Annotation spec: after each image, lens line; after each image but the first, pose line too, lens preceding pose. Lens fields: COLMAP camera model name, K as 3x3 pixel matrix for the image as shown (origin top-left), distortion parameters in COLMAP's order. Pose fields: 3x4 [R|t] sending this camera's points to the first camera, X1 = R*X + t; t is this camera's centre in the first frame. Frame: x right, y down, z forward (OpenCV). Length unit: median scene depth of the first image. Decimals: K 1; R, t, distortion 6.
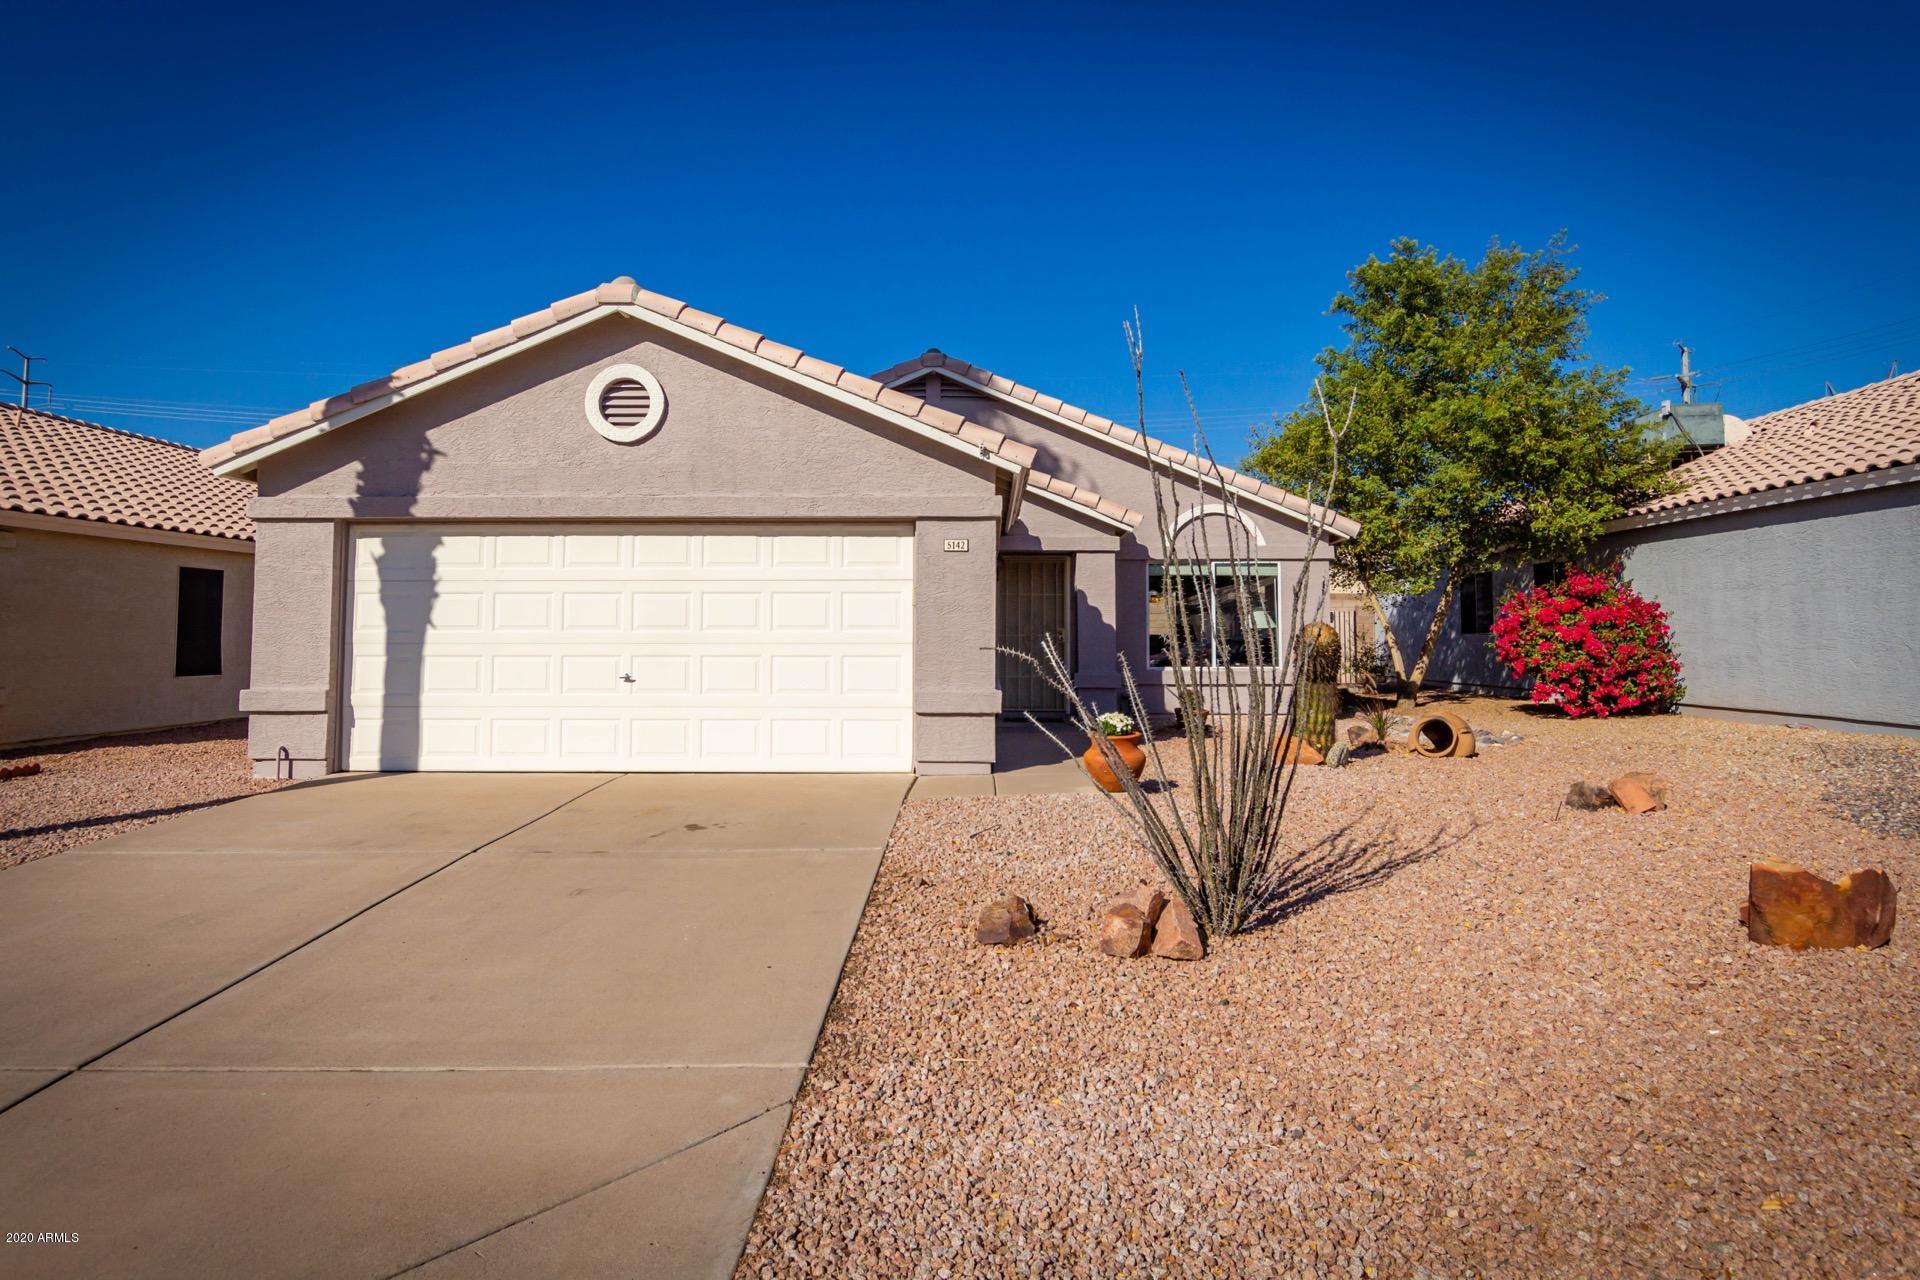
lens RADIAL K [[1142.8, 0, 1010.6], [0, 1142.8, 621.2], [0, 0, 1]] dist [-0.000615, -0.000472]
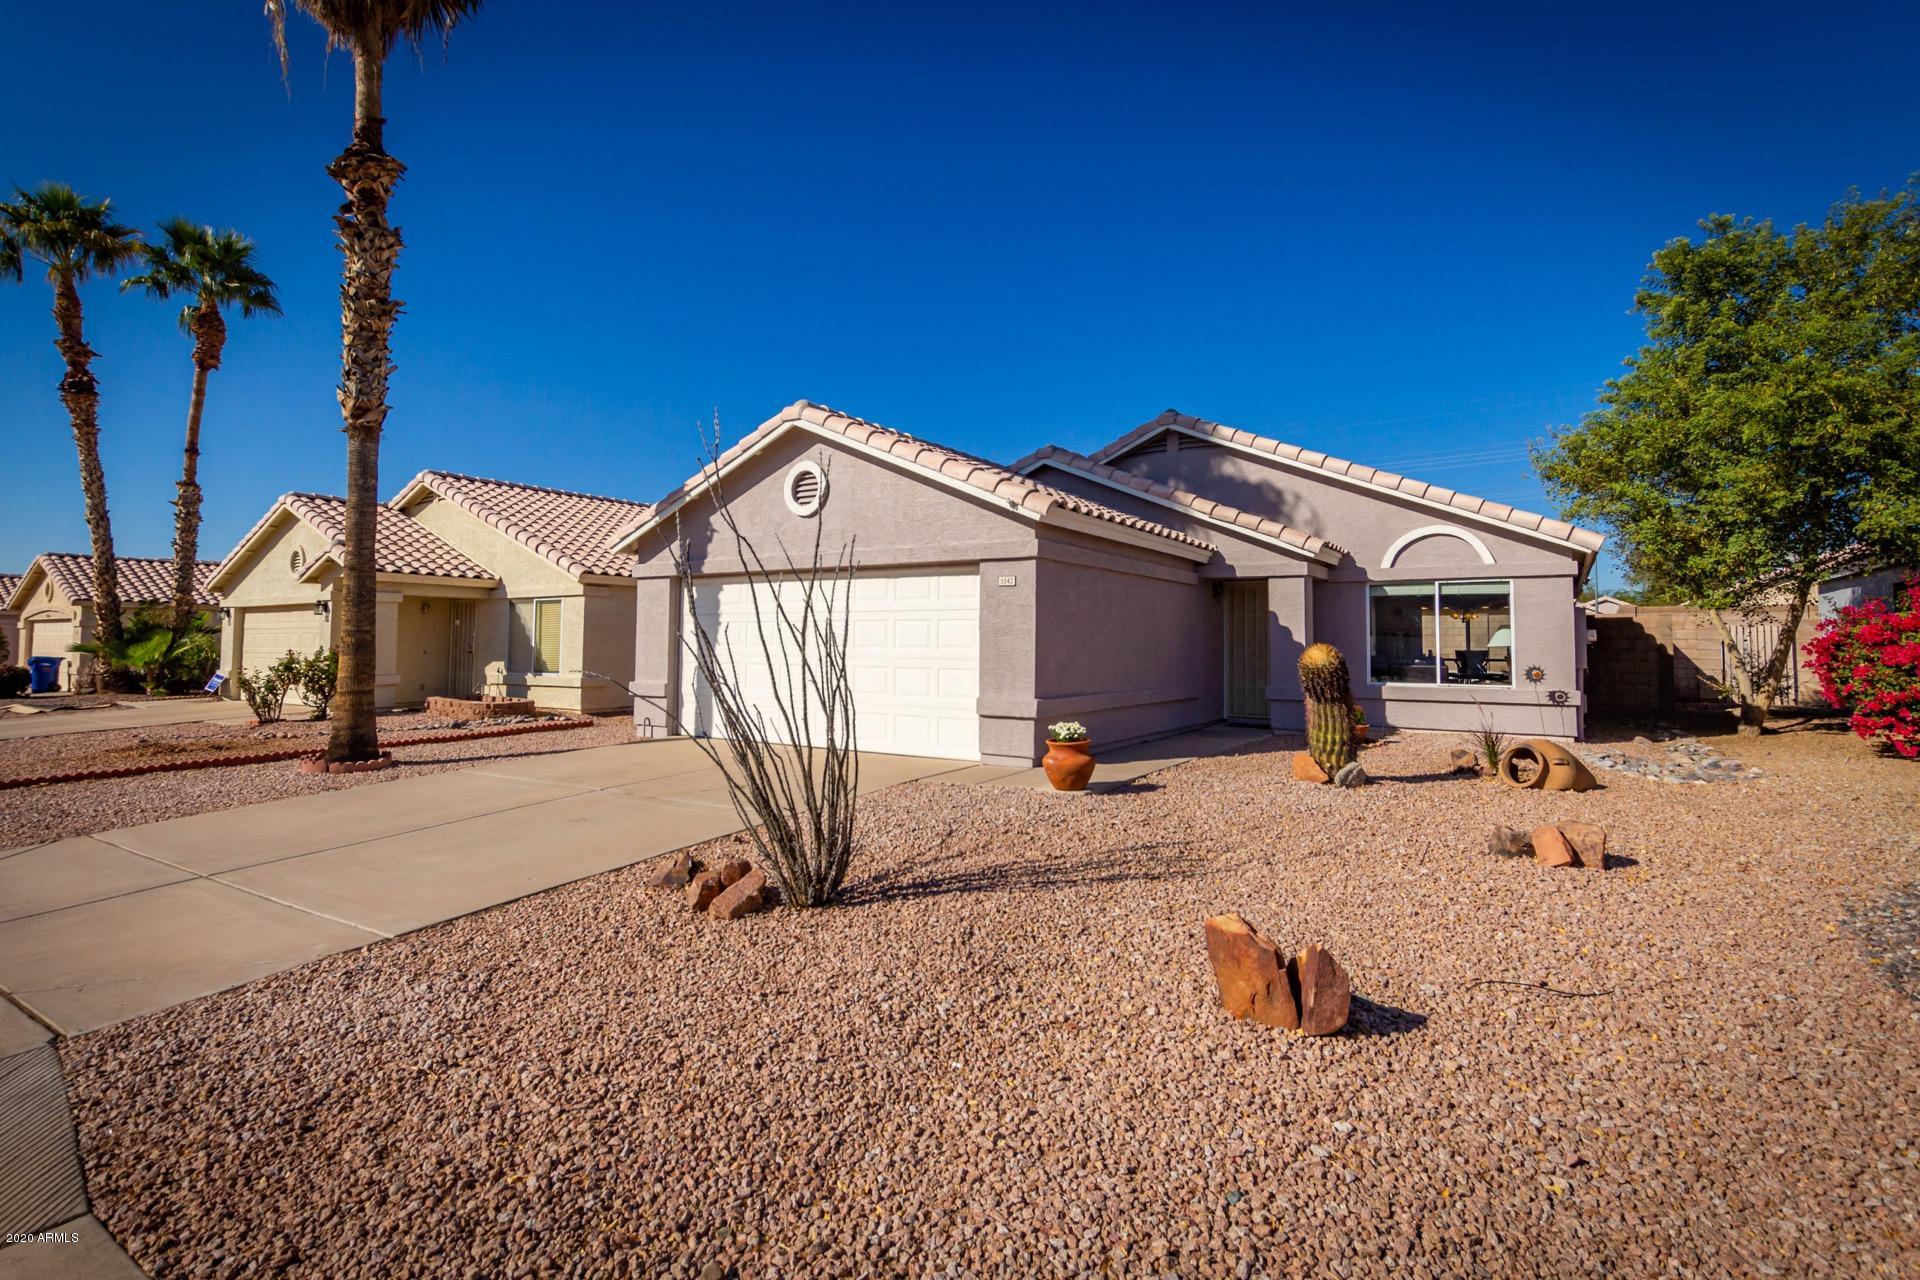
lens RADIAL K [[926.2, 0, 989.6], [0, 926.2, 638.4], [0, 0, 1]] dist [-0.000828, 0.000140]
pose [[0.846237, 0.003352, -0.532796, 0.473074], [0.000173, 0.999978, 0.006566, -0.010738], [0.532807, -0.005649, 0.846218, 0.139422]]
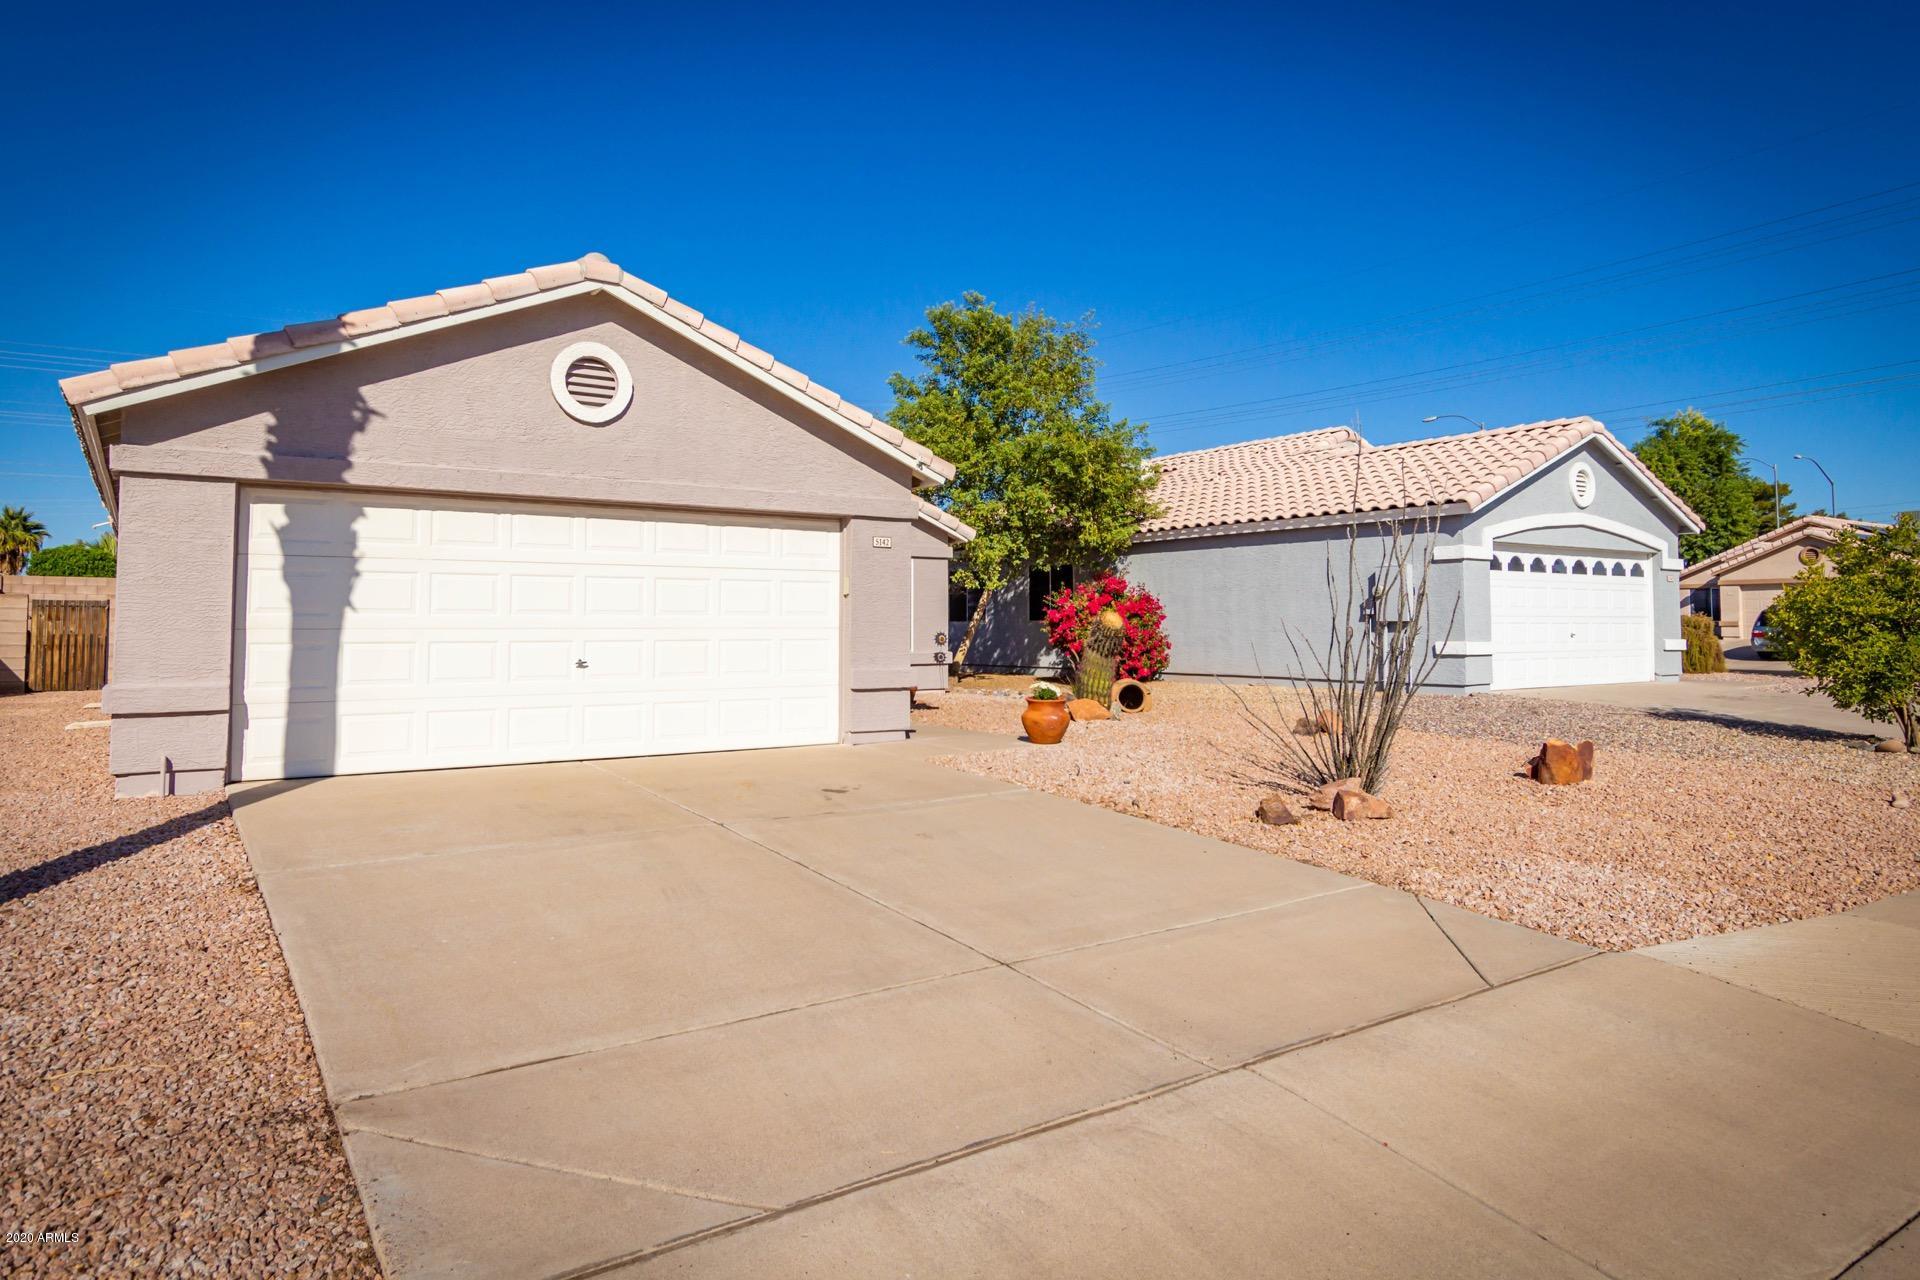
lens RADIAL K [[1142.8, 0, 1010.6], [0, 1142.8, 621.2], [0, 0, 1]] dist [-0.000615, -0.000472]
pose [[0.812273, 0.002252, 0.583273, -0.611556], [-0.008101, 0.999940, 0.007421, 0.003143], [-0.583222, -0.010753, 0.812242, -0.004856]]
